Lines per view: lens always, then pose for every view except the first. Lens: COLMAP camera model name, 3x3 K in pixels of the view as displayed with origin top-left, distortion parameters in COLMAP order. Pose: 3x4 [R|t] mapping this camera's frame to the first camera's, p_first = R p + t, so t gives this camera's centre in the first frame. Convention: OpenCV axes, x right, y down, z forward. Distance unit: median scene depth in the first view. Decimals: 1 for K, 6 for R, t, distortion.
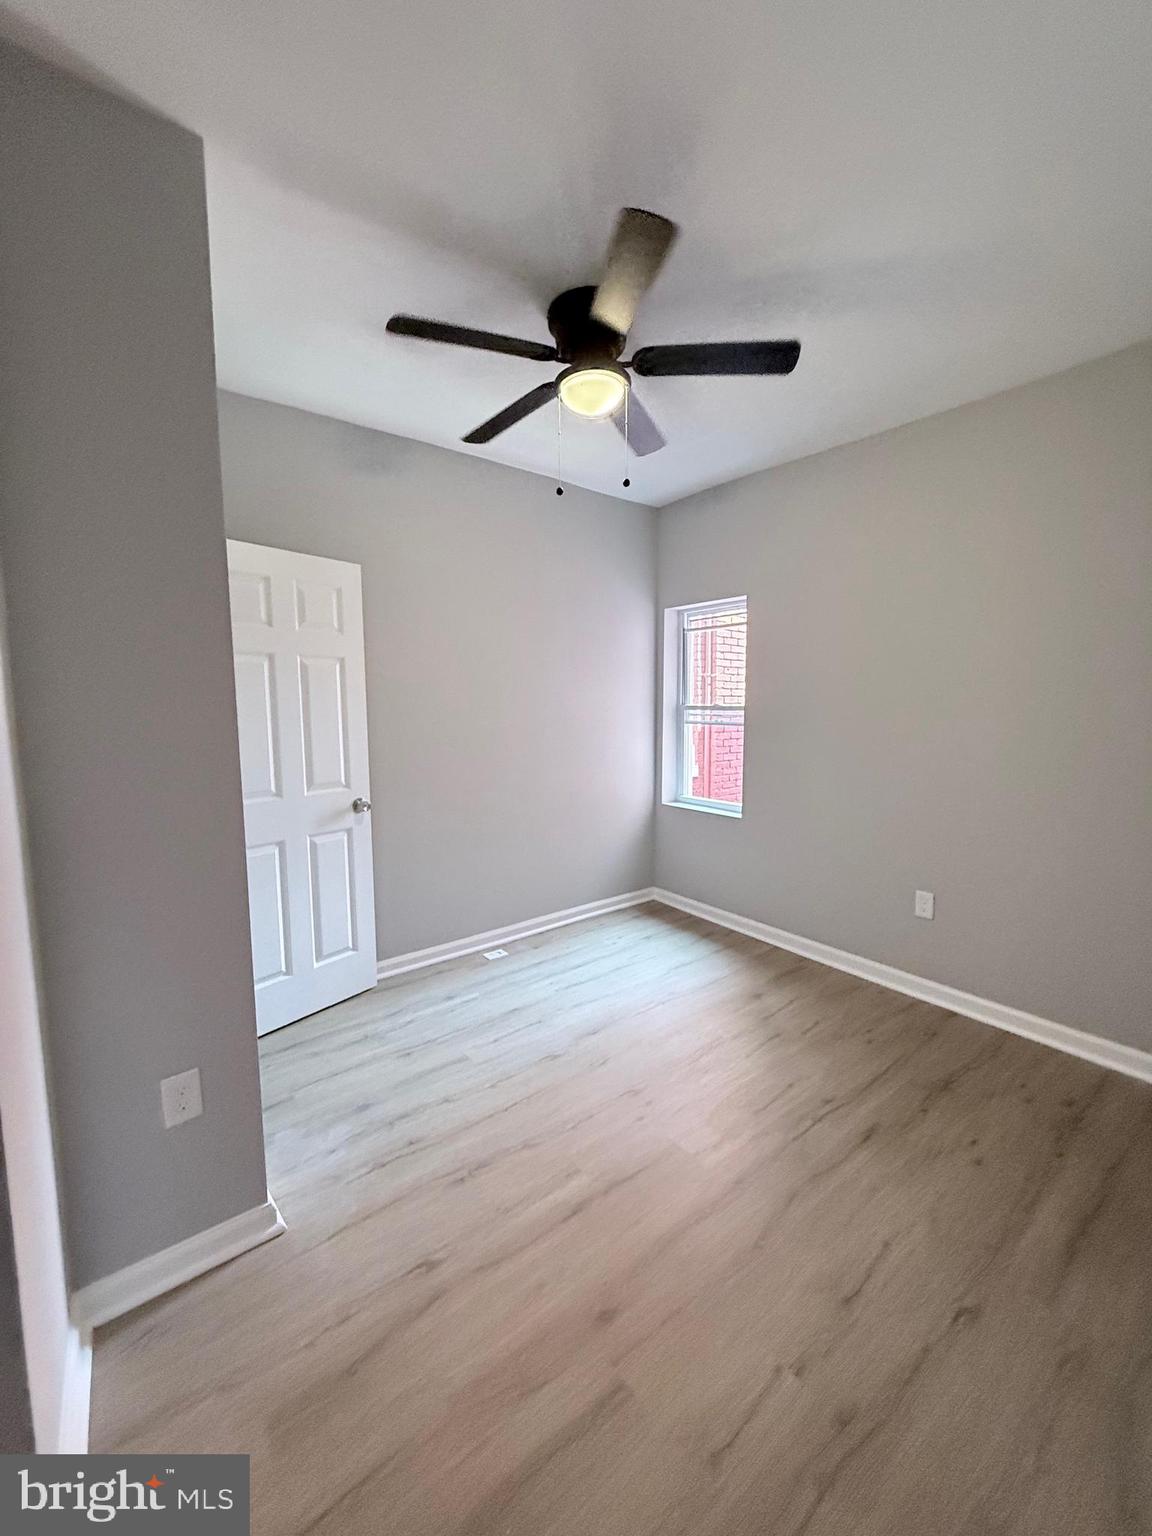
lens RADIAL K [[612.4, 0, 573.5], [0, 612.4, 763.8], [0, 0, 1]] dist [0.000168, 0.000368]
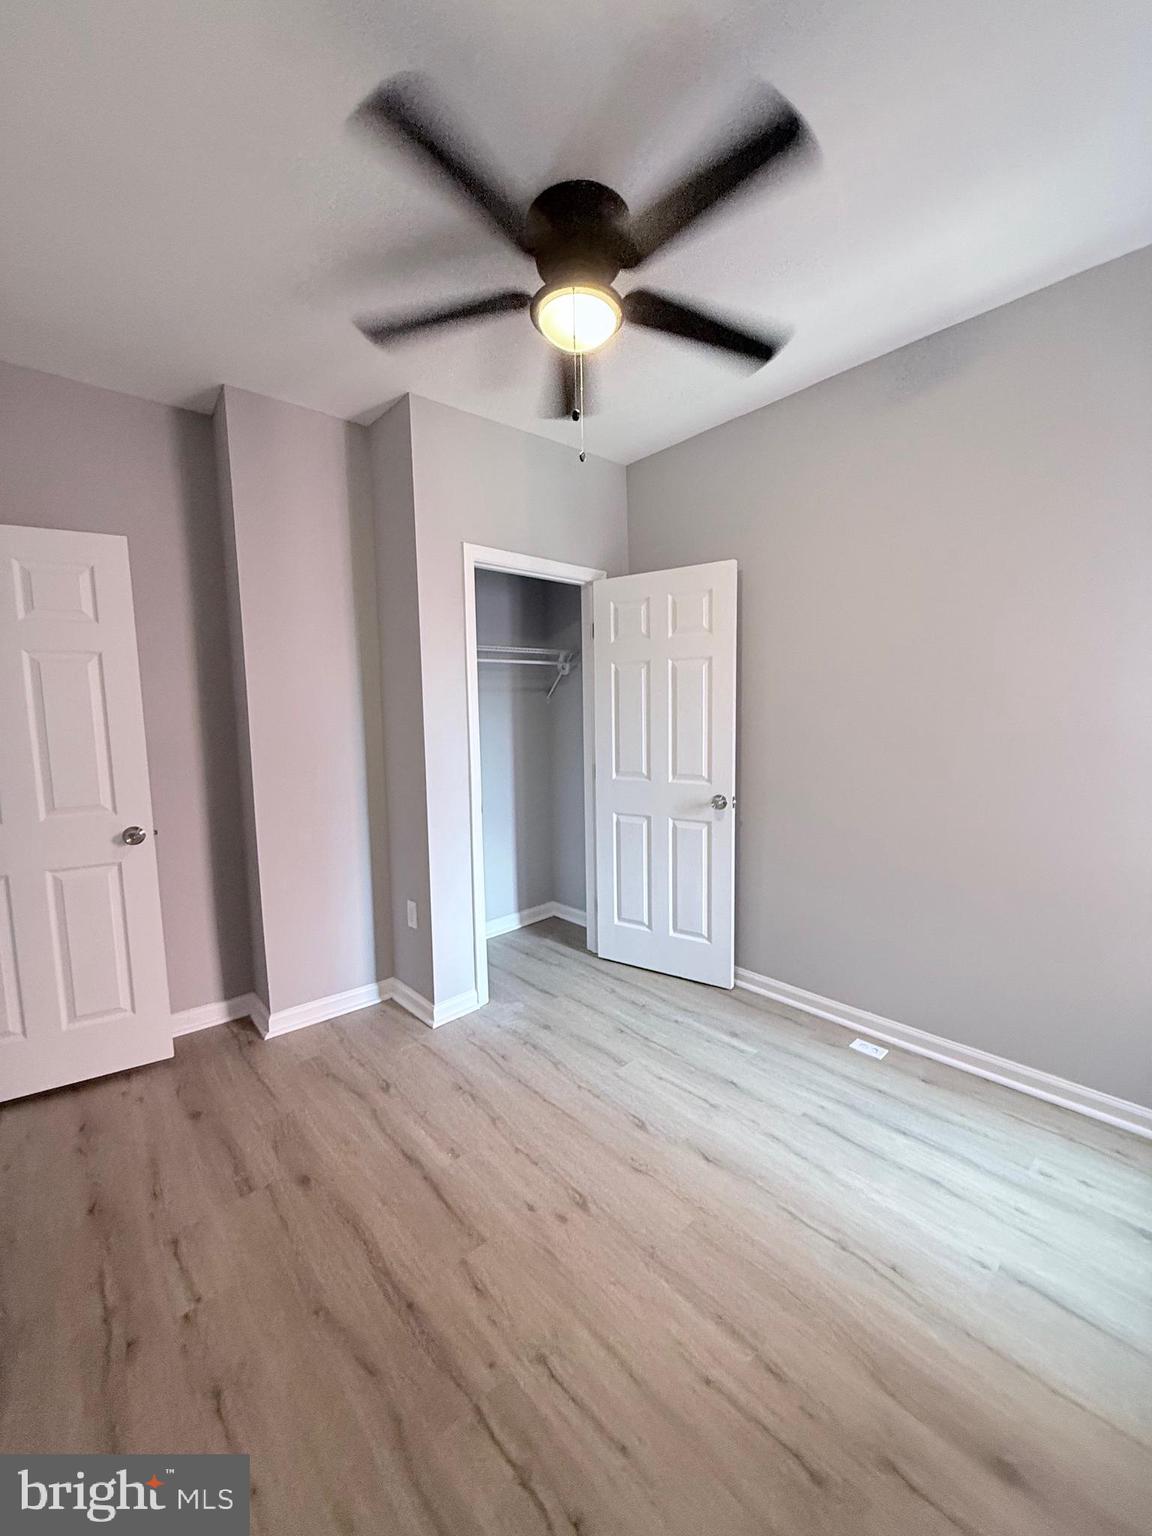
lens RADIAL K [[612.4, 0, 573.5], [0, 612.4, 763.8], [0, 0, 1]] dist [0.000168, 0.000368]
pose [[0.059584, 0.094981, -0.993694, 0.660810], [-0.083058, 0.992483, 0.089885, -0.068238], [0.994762, 0.077179, 0.067025, 0.723838]]
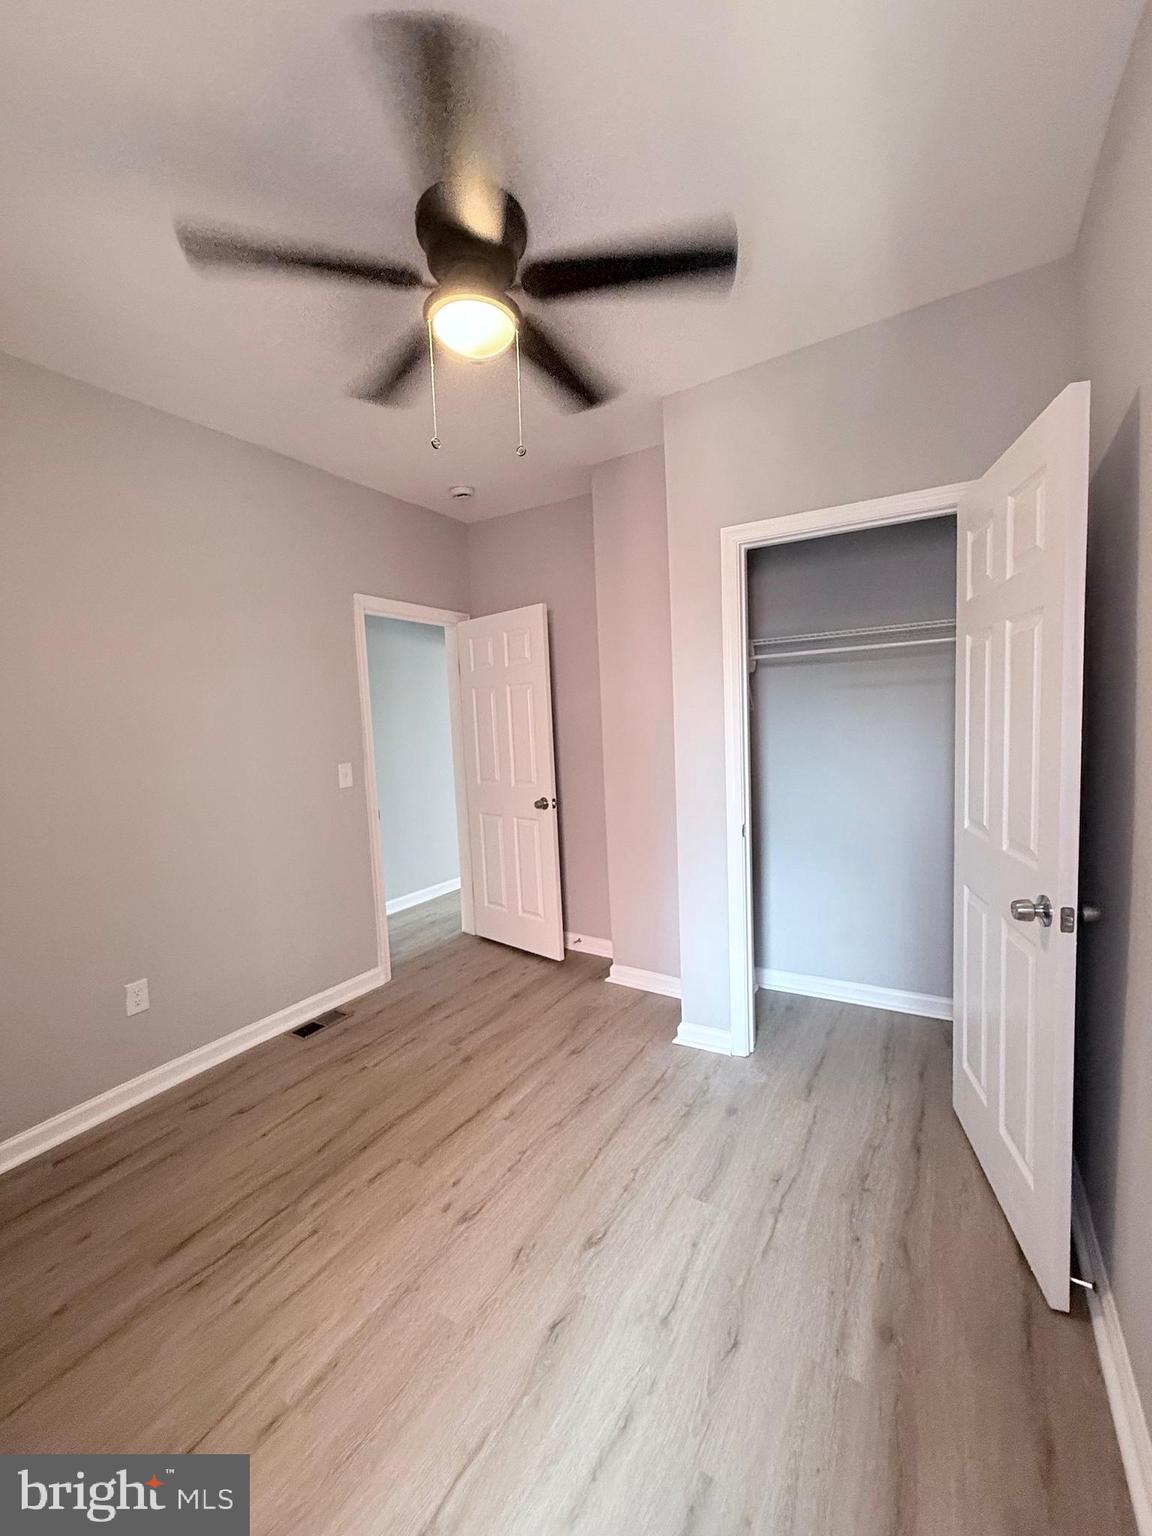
lens RADIAL K [[612.4, 0, 573.5], [0, 612.4, 763.8], [0, 0, 1]] dist [0.000168, 0.000368]
pose [[-0.937812, 0.070226, -0.339966, 0.159756], [0.011556, 0.985097, 0.171613, -0.139965], [0.346951, 0.157012, -0.924647, 1.364057]]
